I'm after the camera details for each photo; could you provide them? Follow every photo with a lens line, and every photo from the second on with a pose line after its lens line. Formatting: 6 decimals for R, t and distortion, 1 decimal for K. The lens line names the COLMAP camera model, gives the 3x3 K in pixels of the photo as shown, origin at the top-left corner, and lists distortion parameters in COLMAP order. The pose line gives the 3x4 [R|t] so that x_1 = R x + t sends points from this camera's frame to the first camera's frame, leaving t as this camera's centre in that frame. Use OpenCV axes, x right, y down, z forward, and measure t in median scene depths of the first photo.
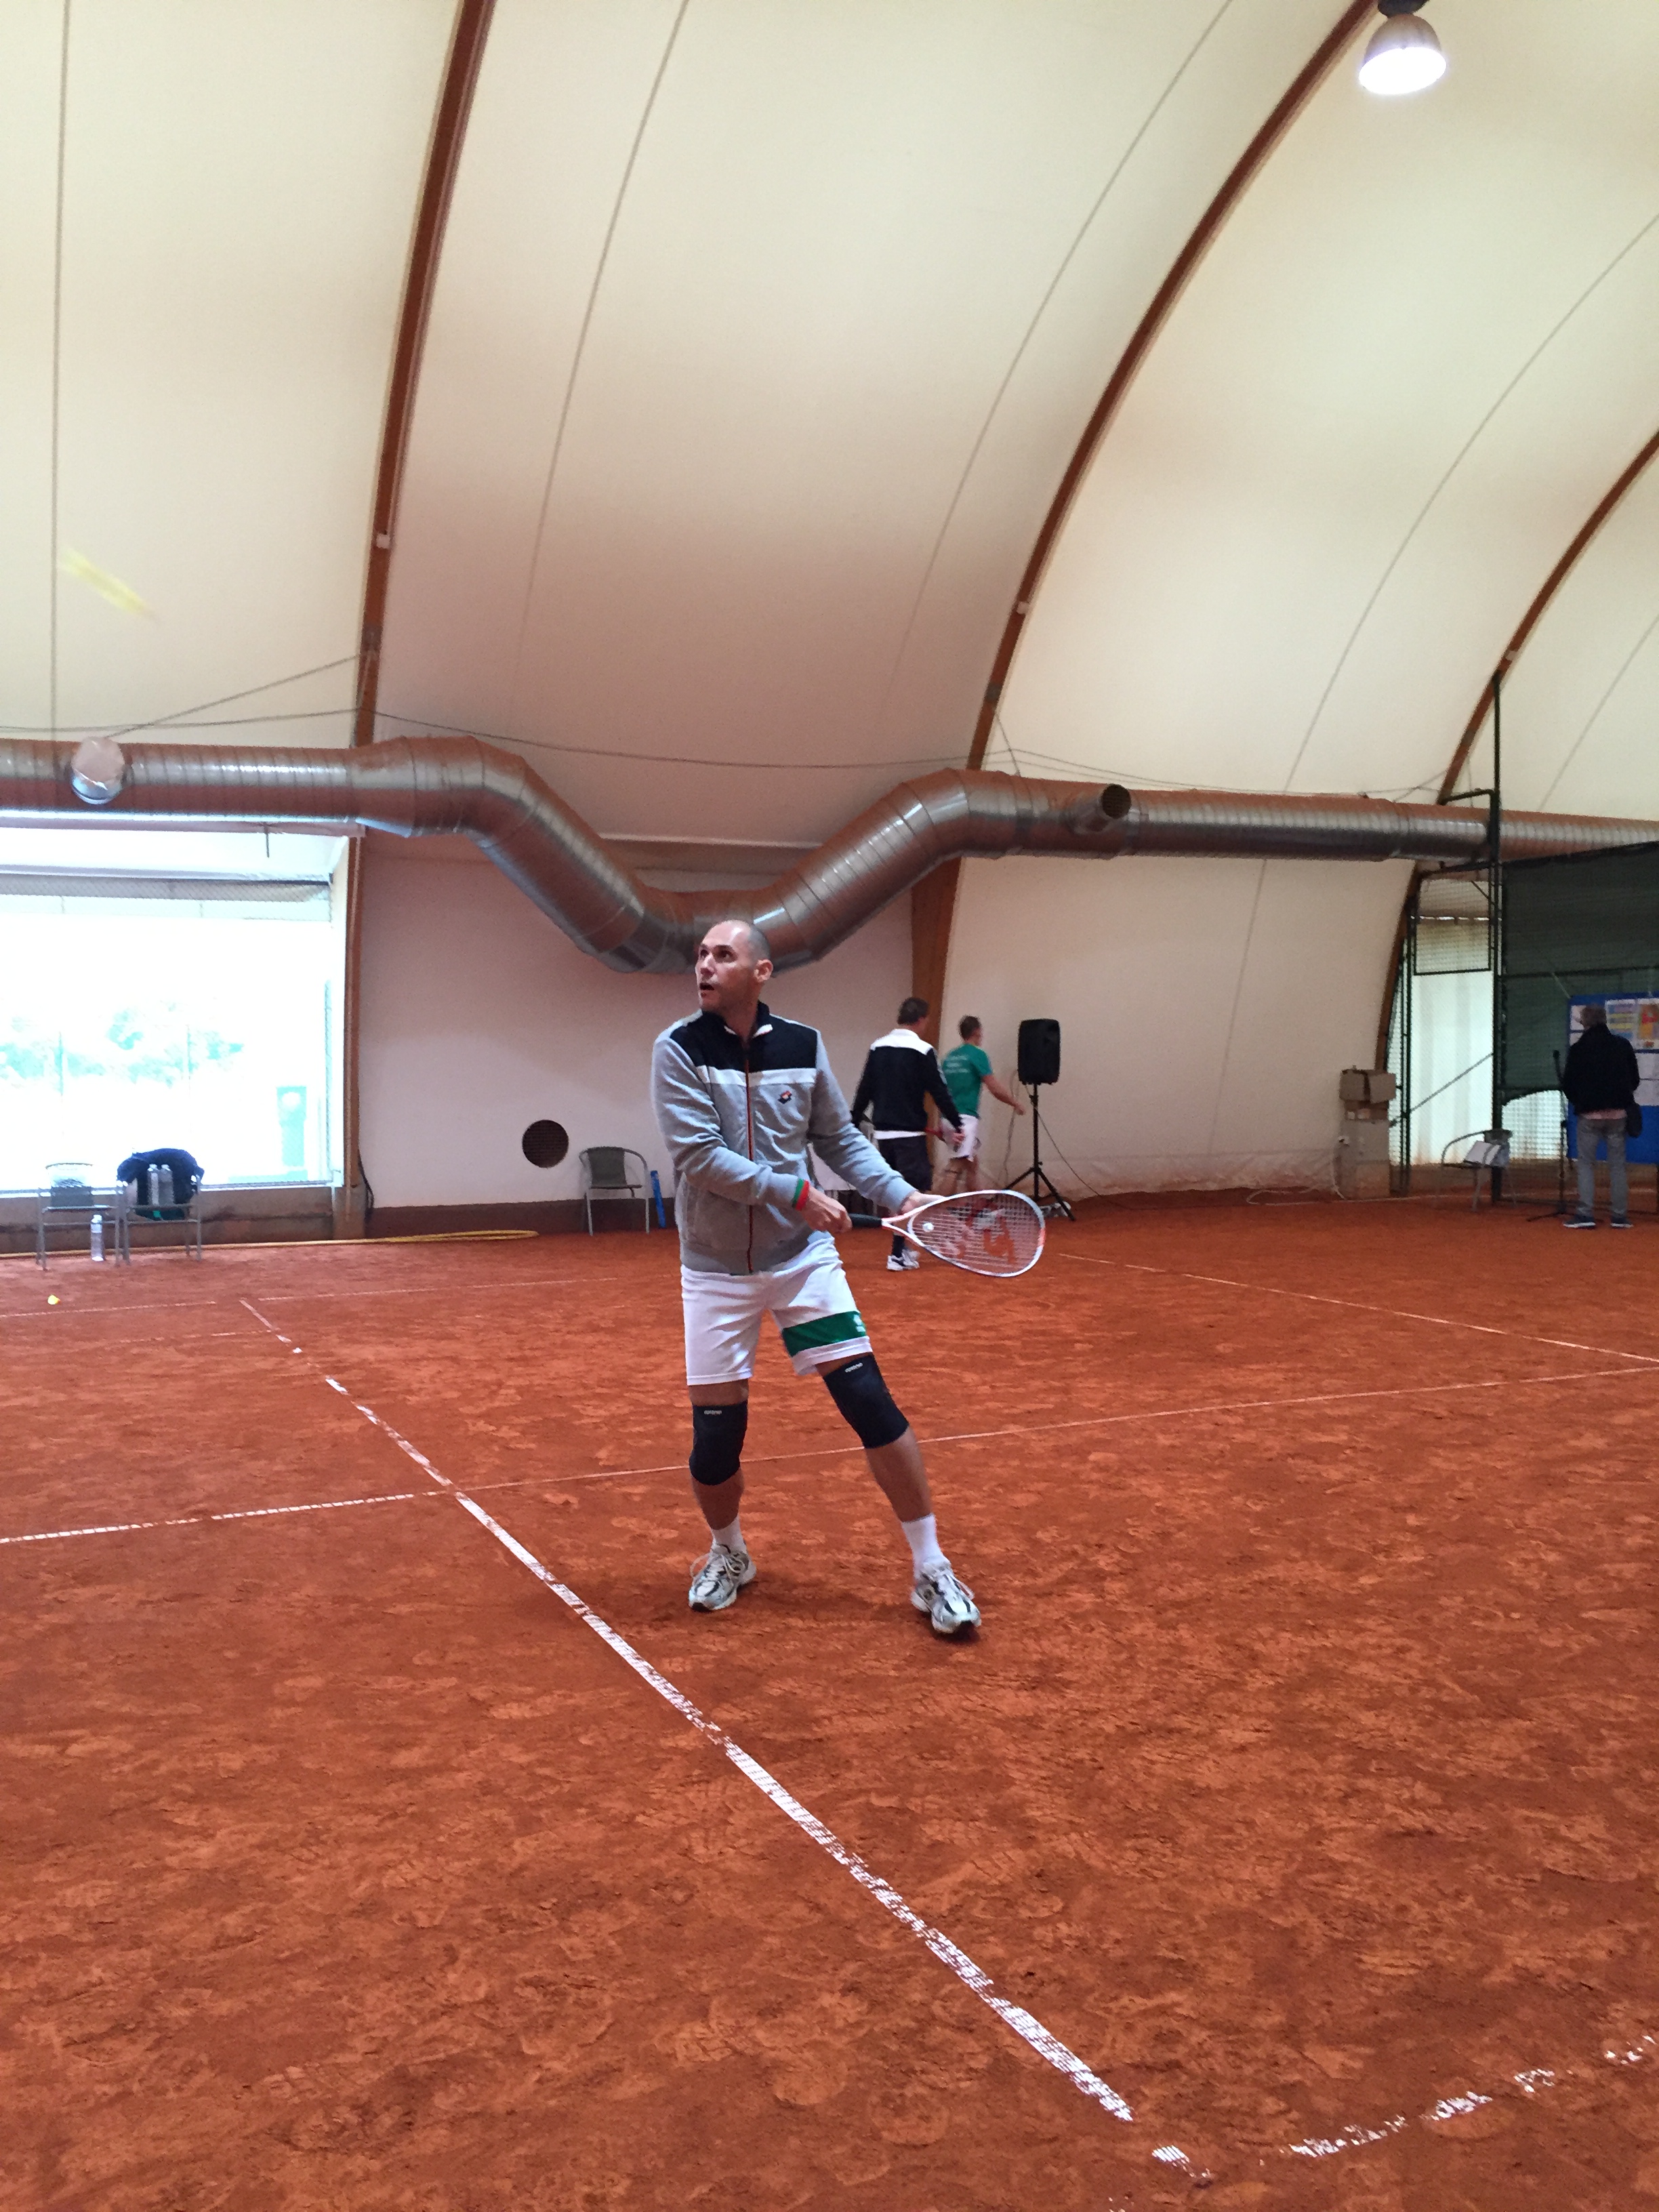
lens RADIAL K [[1890.4, 0, 827.5], [0, 1890.4, 1116.8], [0, 0, 1]] dist [0.094186, -0.147751]
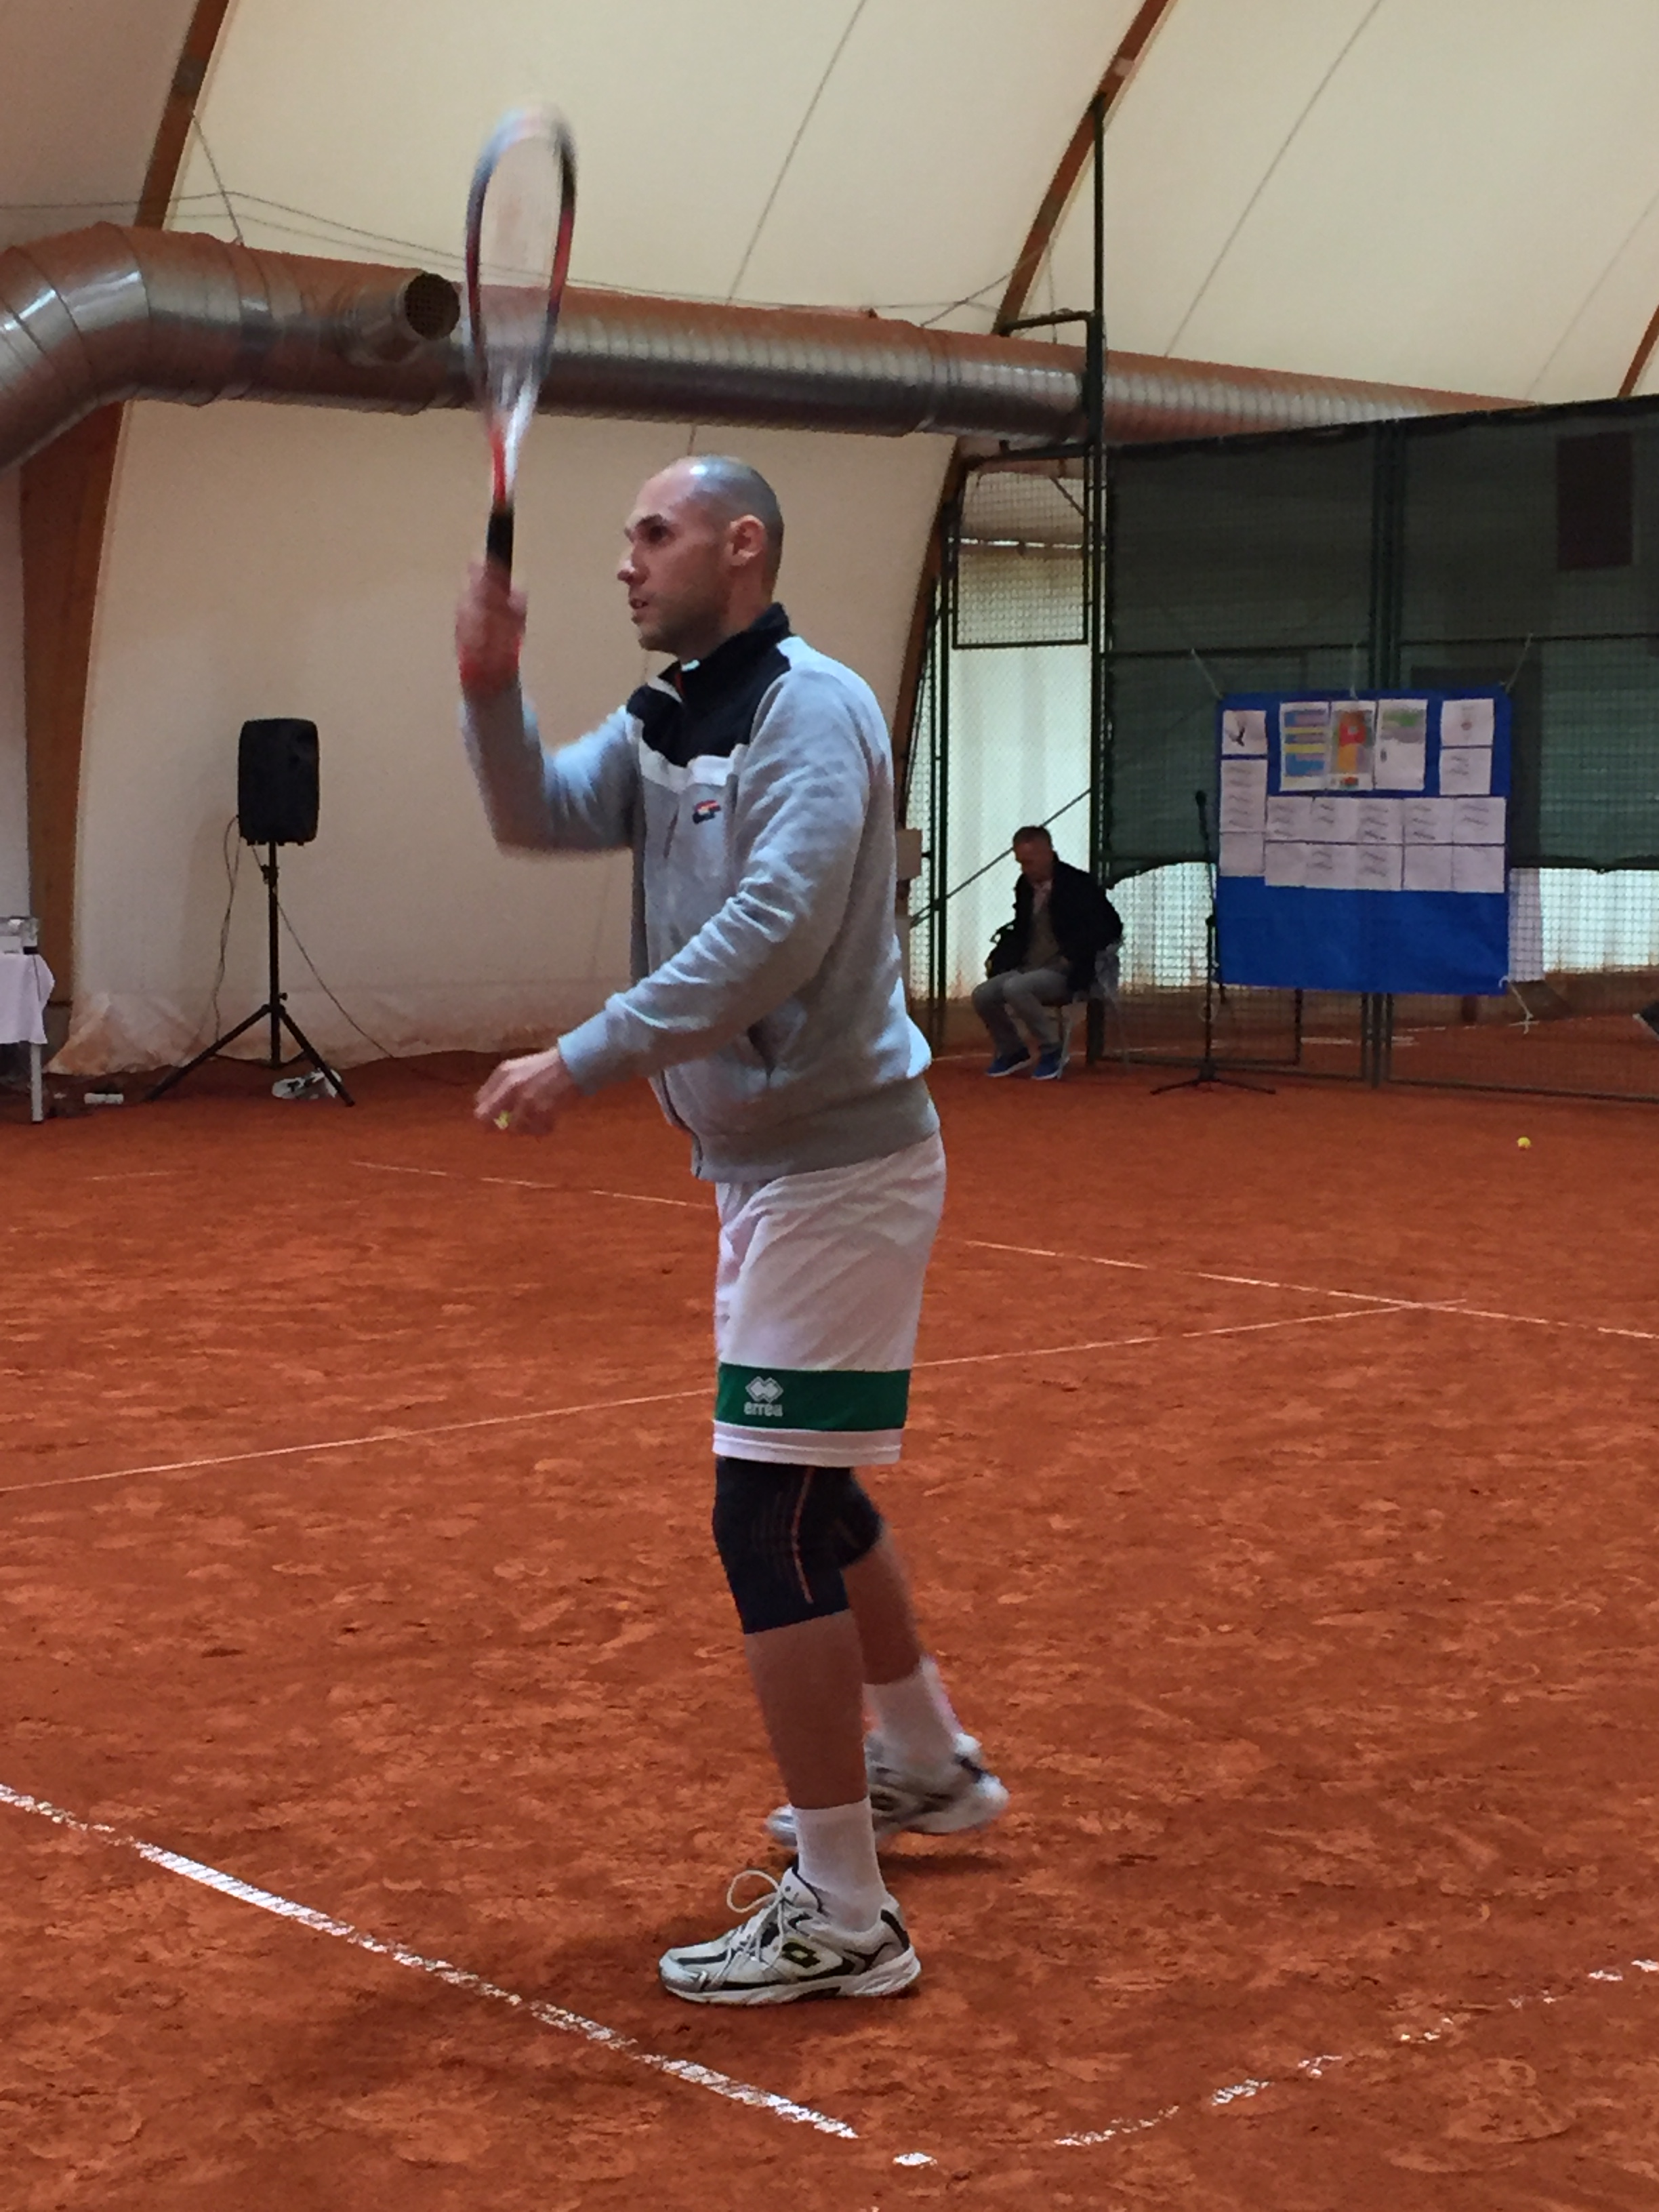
lens RADIAL K [[3923.5, 0, 832.7], [0, 3923.5, 1102.8], [0, 0, 1]] dist [0.053782, 0.065207]
pose [[0.960351, -0.011669, 0.278550, -0.146124], [-0.001733, 0.998854, 0.047820, 0.006307], [-0.278789, -0.046407, 0.959230, -0.265314]]
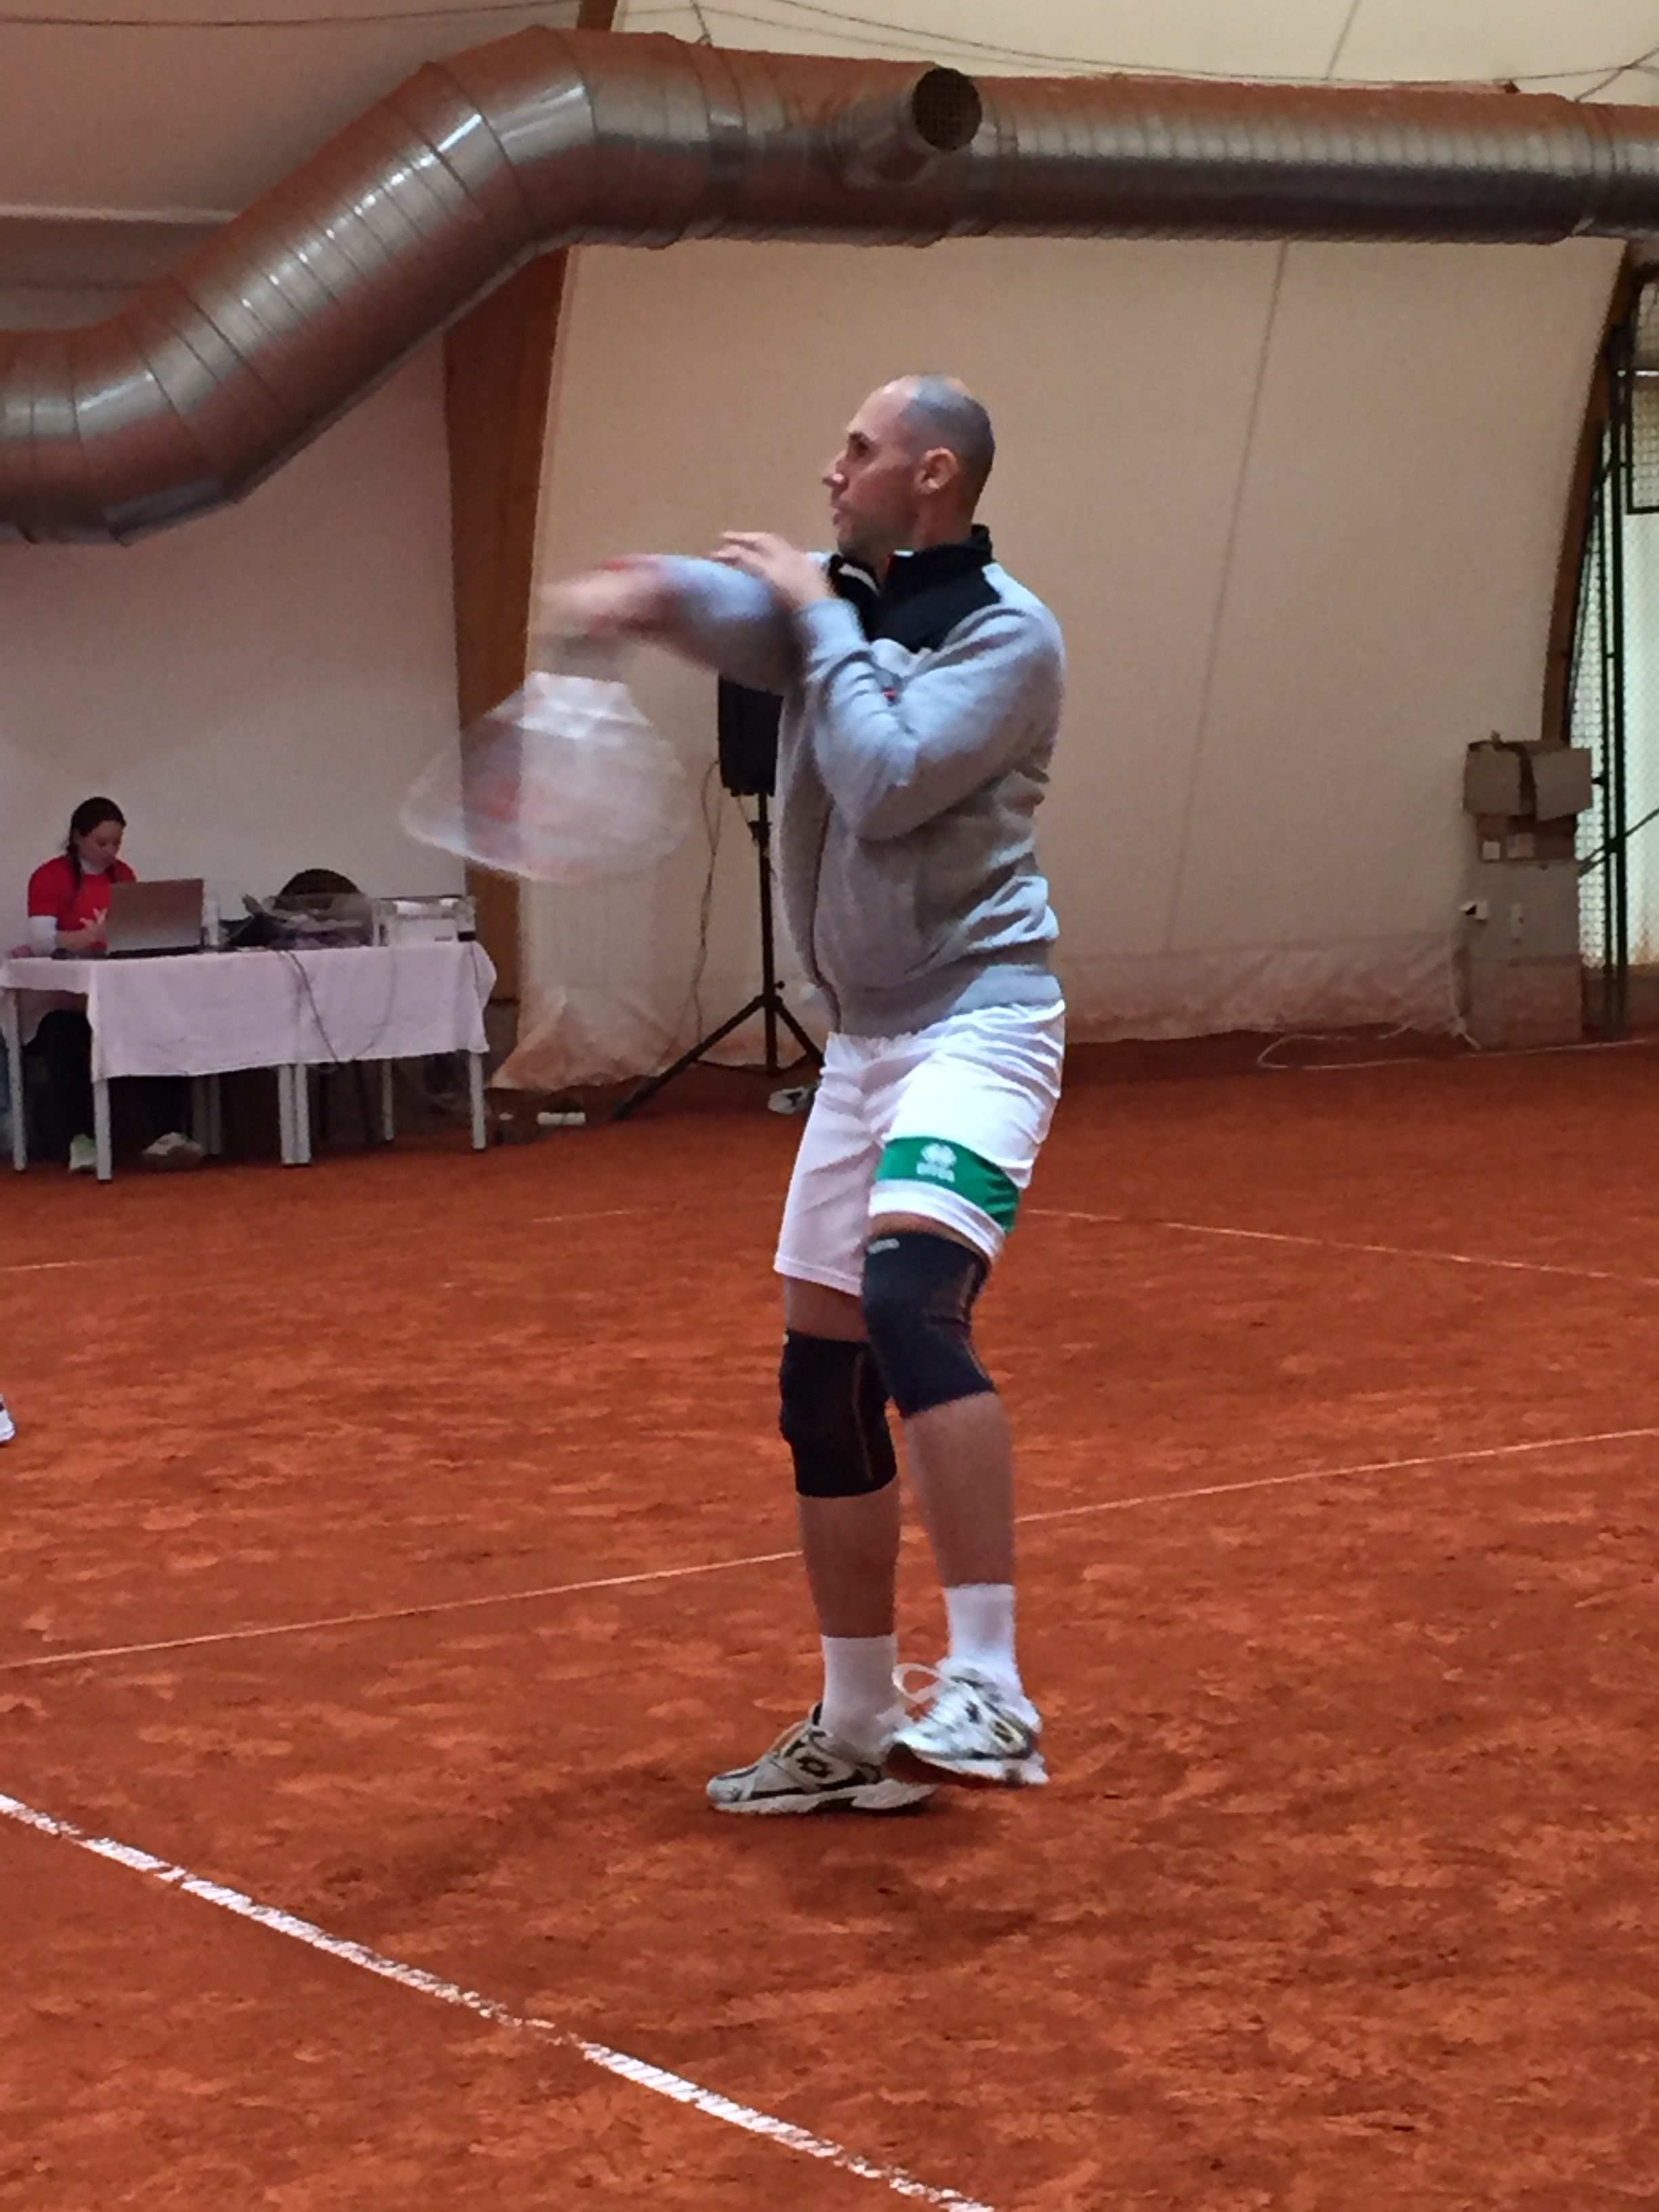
lens RADIAL K [[5020.7, 0, 829.5], [0, 5020.7, 1106.0], [0, 0, 1]] dist [0.051042, 0.164564]
pose [[0.988346, -0.033384, 0.148518, -0.136503], [0.026827, 0.998584, 0.045934, 0.002687], [-0.149841, -0.041415, 0.987842, -0.291901]]
